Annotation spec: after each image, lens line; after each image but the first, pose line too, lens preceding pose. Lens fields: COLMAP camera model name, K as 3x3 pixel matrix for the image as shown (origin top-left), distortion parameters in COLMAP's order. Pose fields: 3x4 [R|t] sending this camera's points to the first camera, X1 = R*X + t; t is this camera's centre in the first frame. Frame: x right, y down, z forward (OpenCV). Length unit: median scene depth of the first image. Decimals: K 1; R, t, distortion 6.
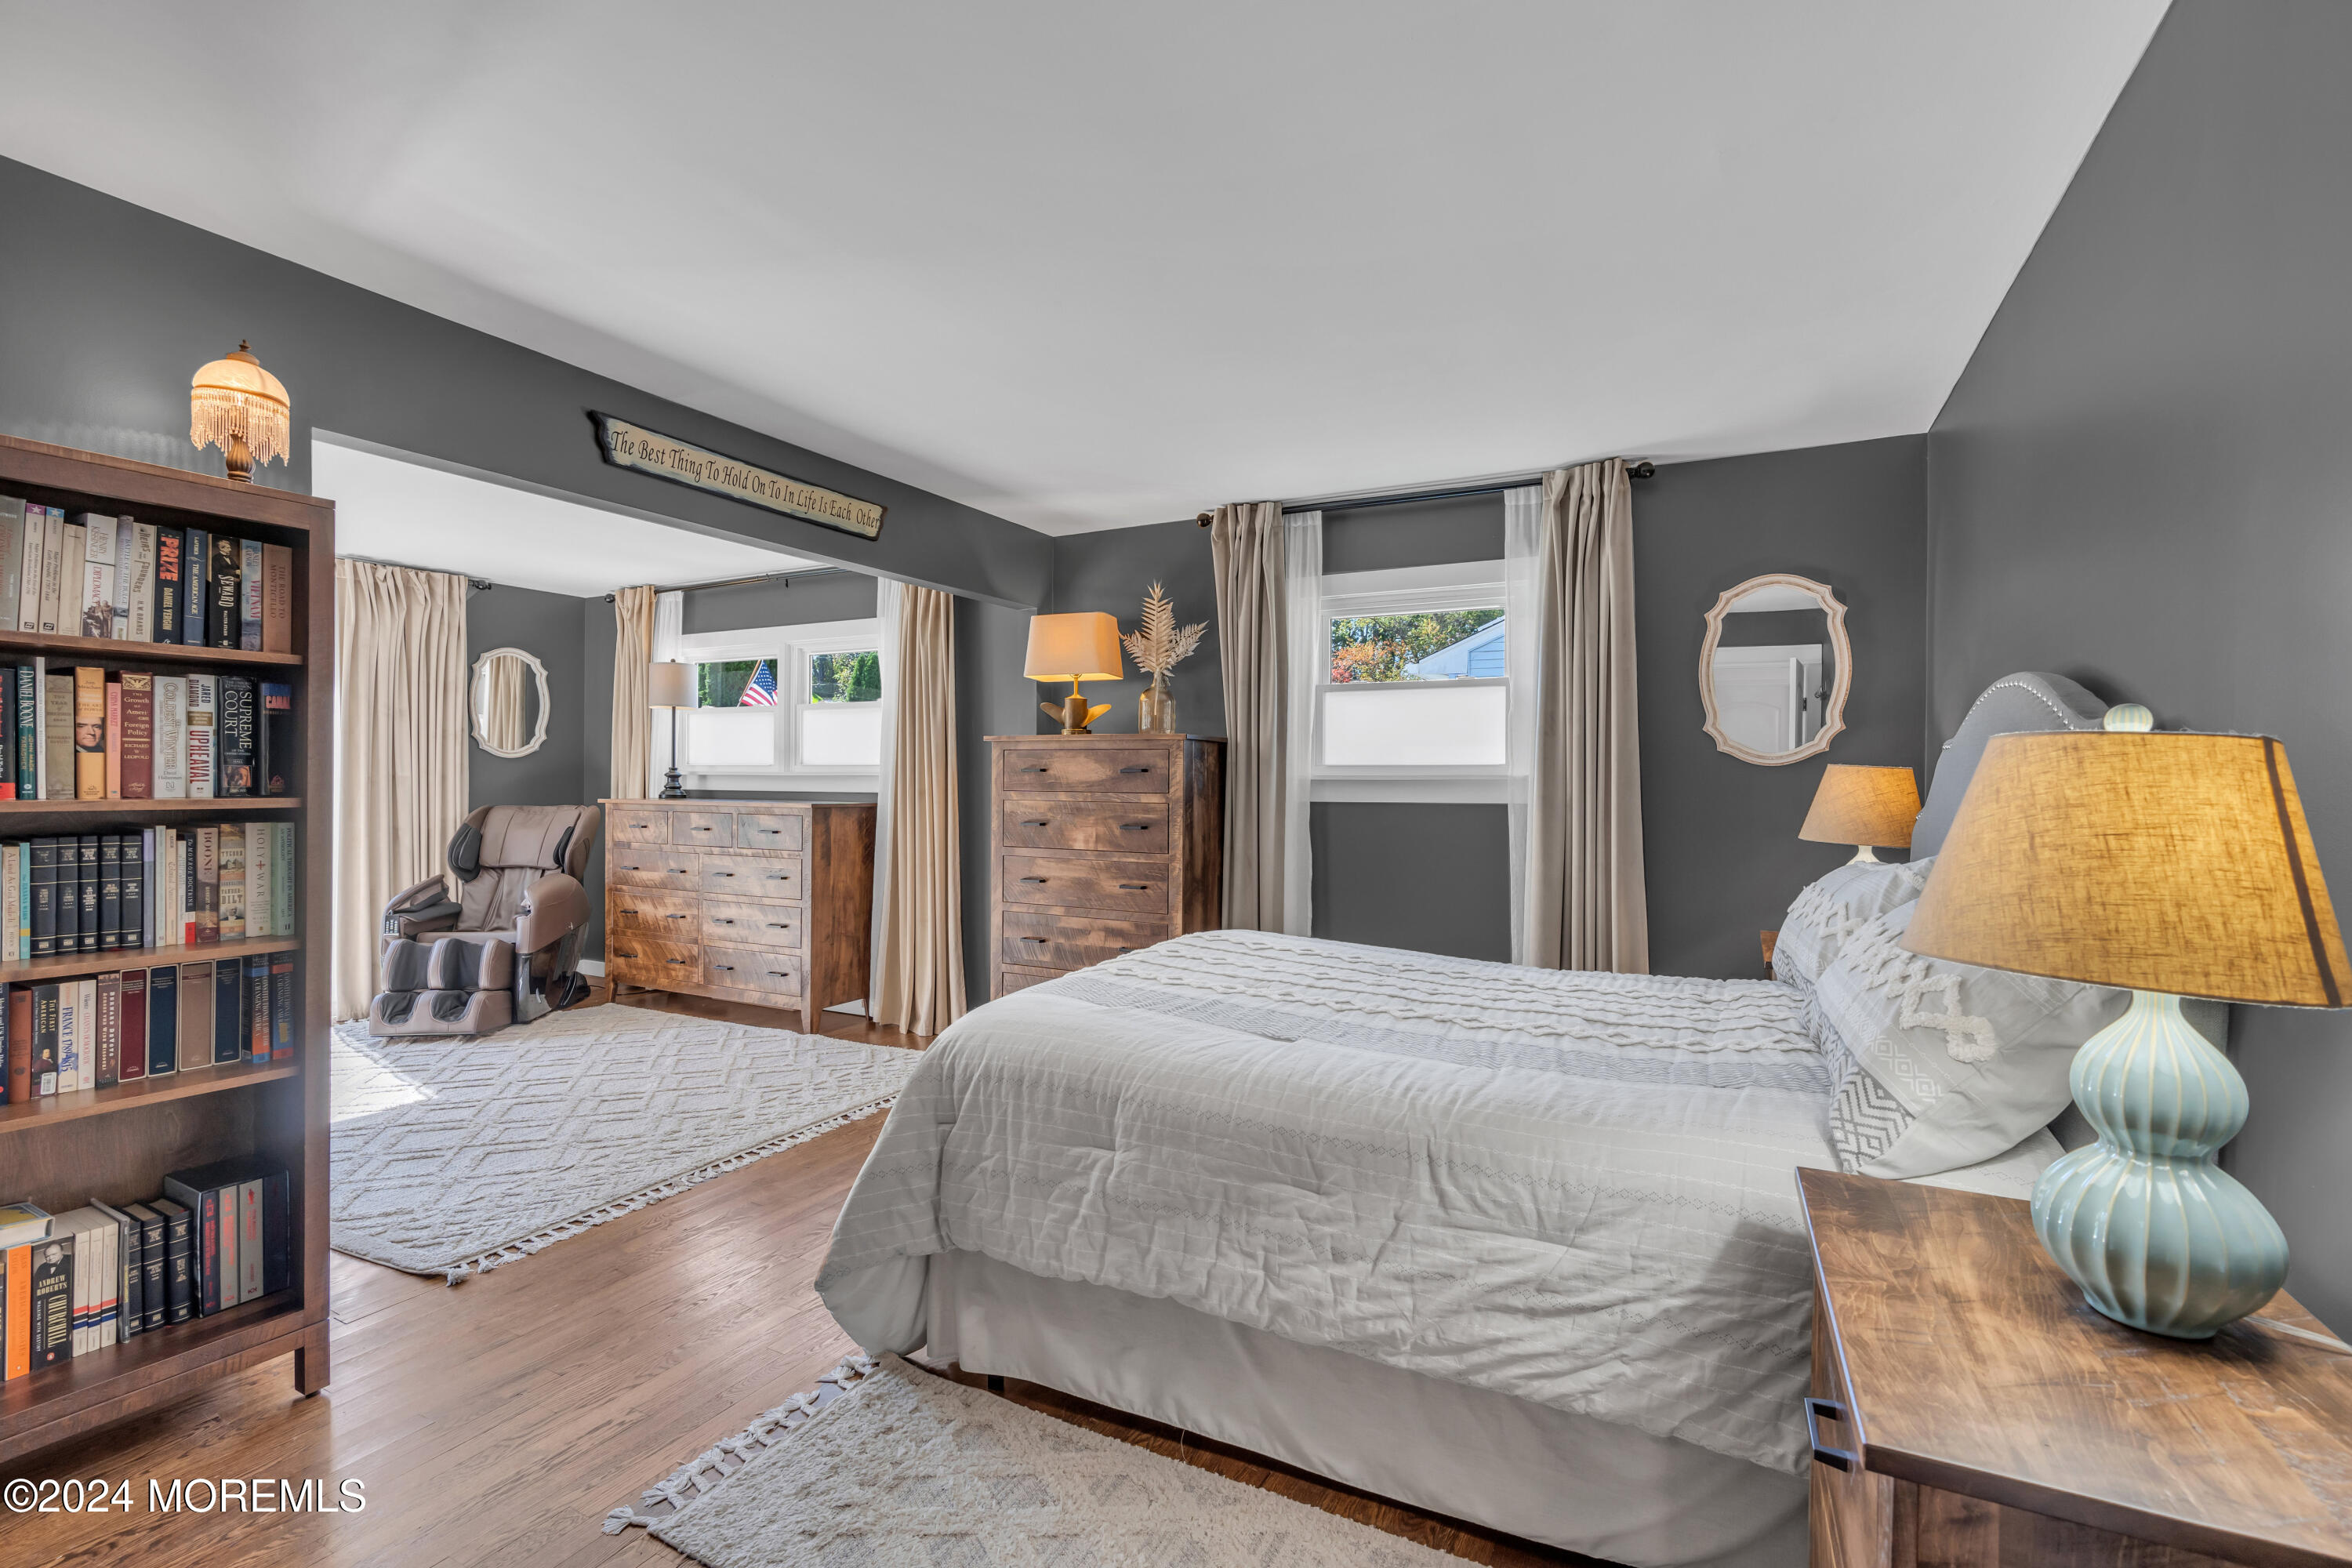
lens RADIAL K [[1066.7, 0, 1179.2], [0, 1066.7, 783.6], [0, 0, 1]] dist [-0.001315, 0.000702]
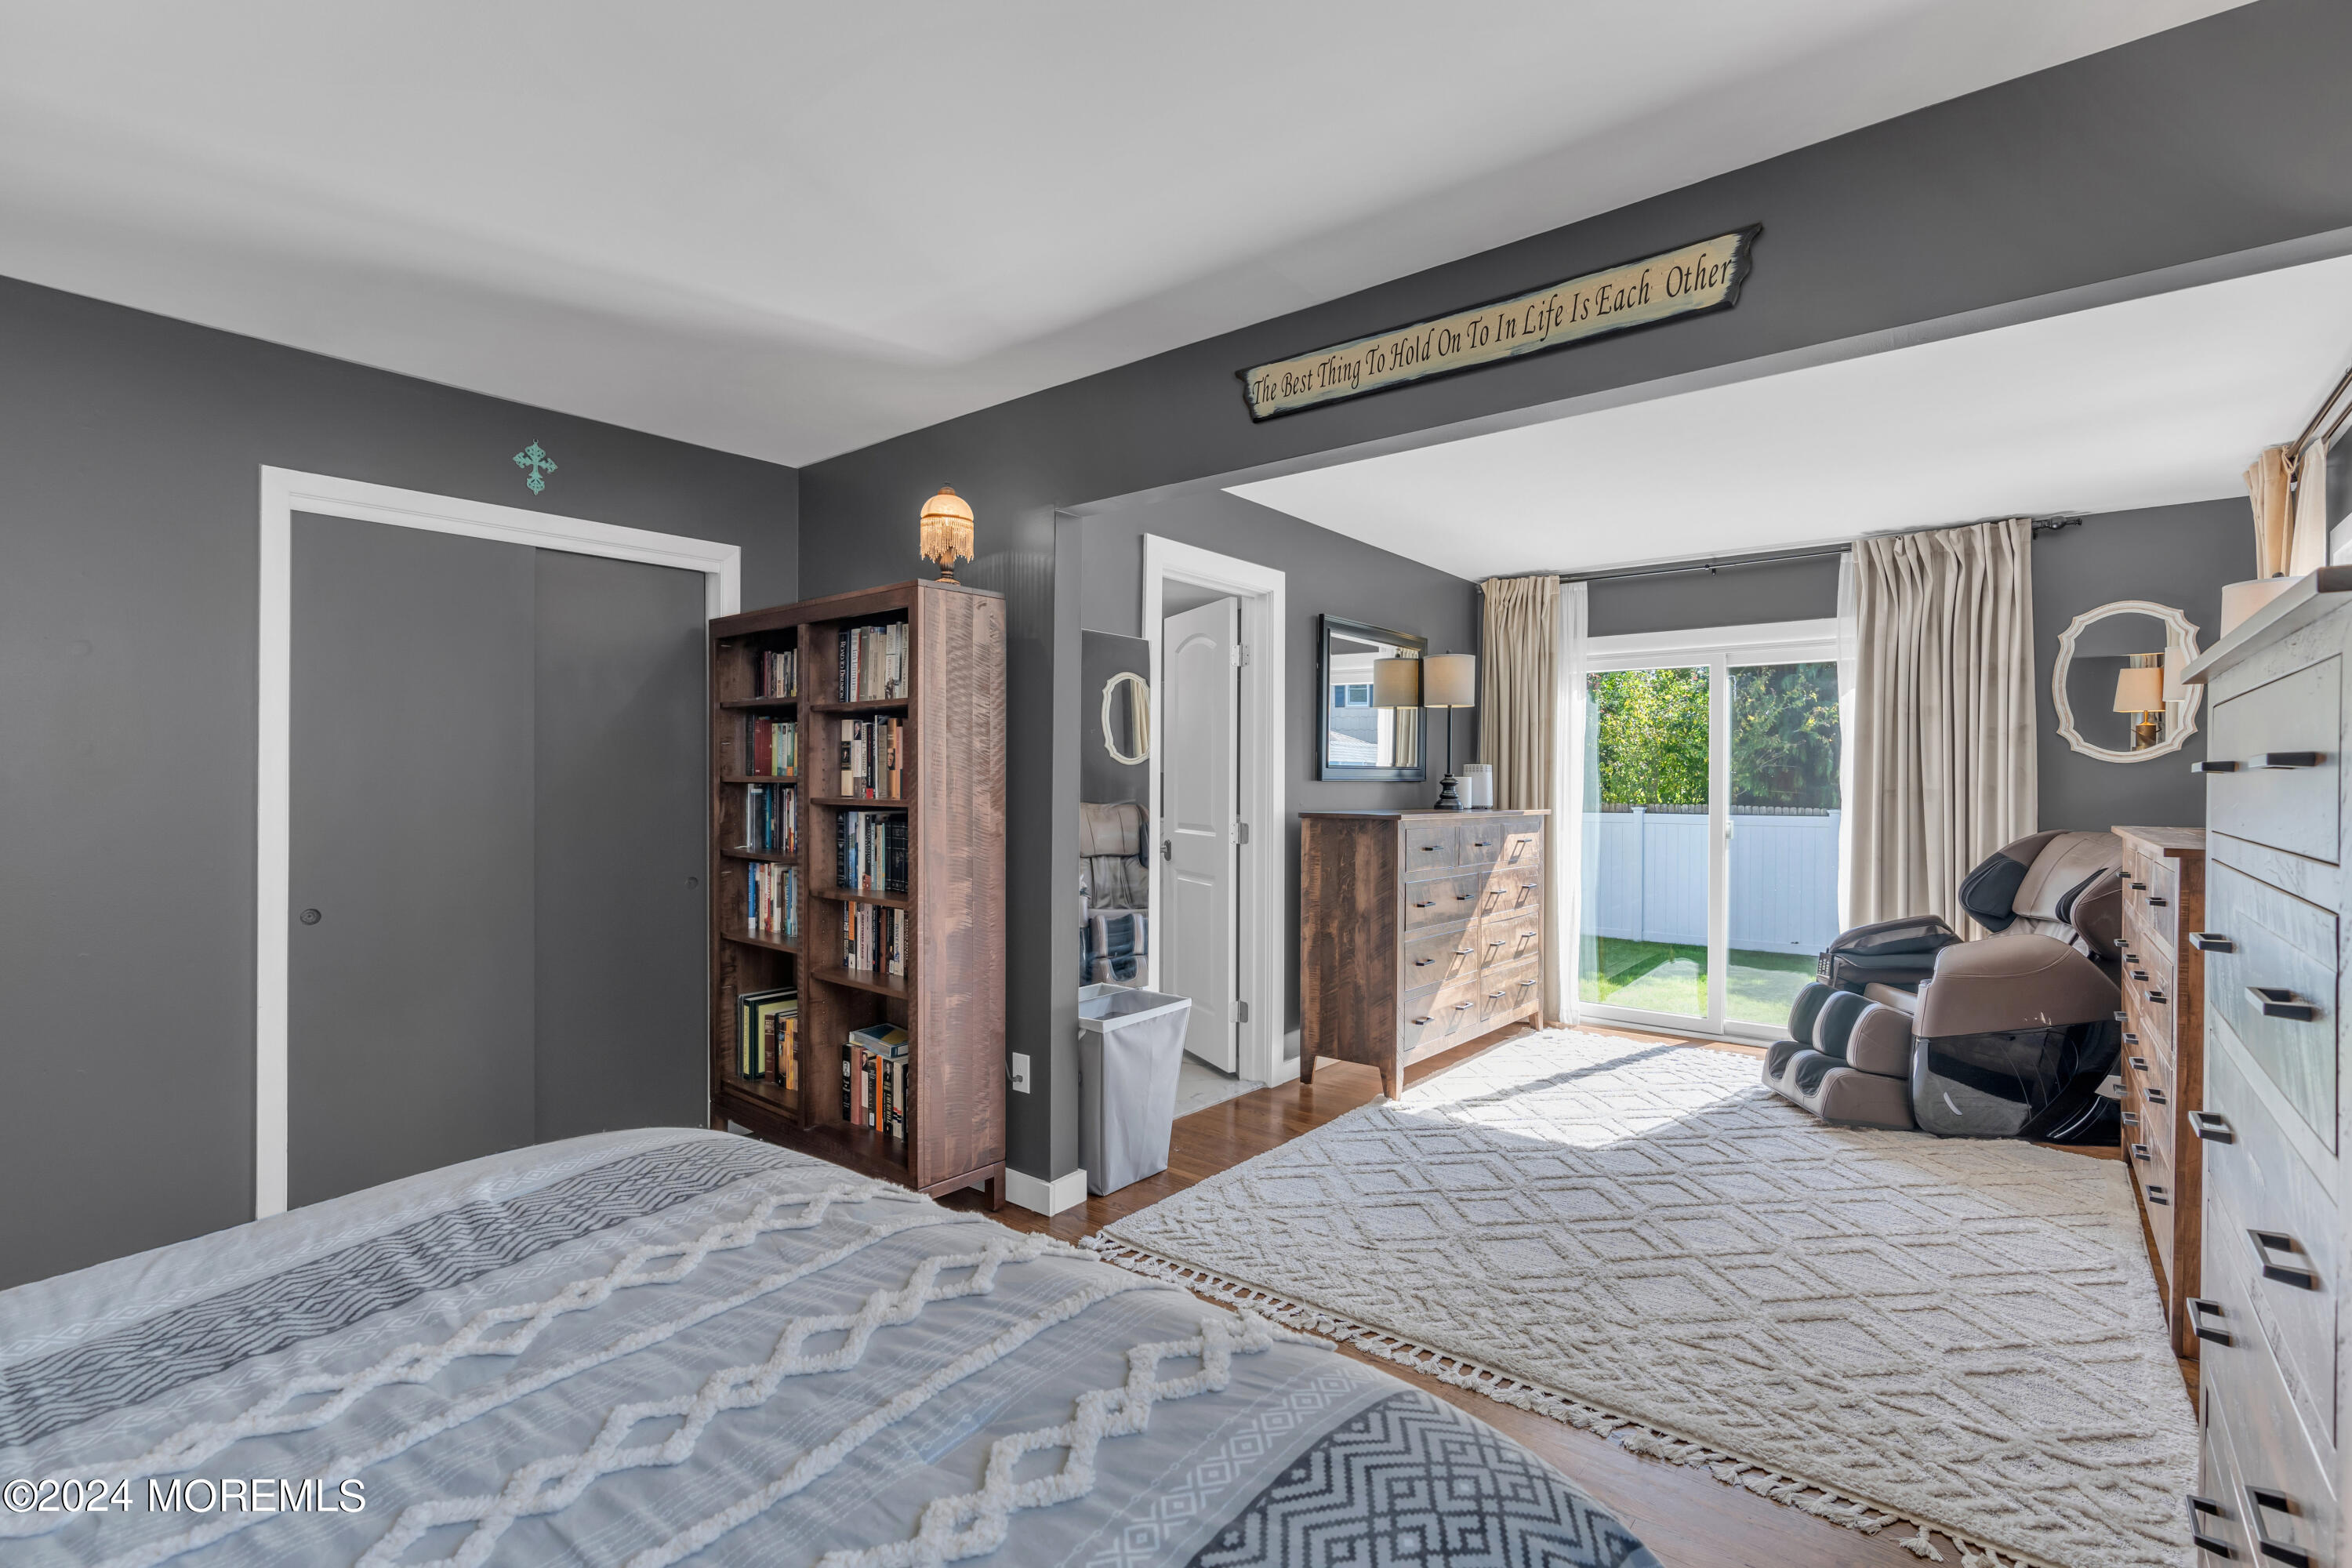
lens RADIAL K [[1066.7, 0, 1179.2], [0, 1066.7, 783.6], [0, 0, 1]] dist [-0.001315, 0.000702]
pose [[-0.190145, -0.004370, -0.981746, 0.272604], [-0.010953, 0.999937, -0.002330, -0.005028], [0.981695, 0.010310, -0.190181, 0.942773]]
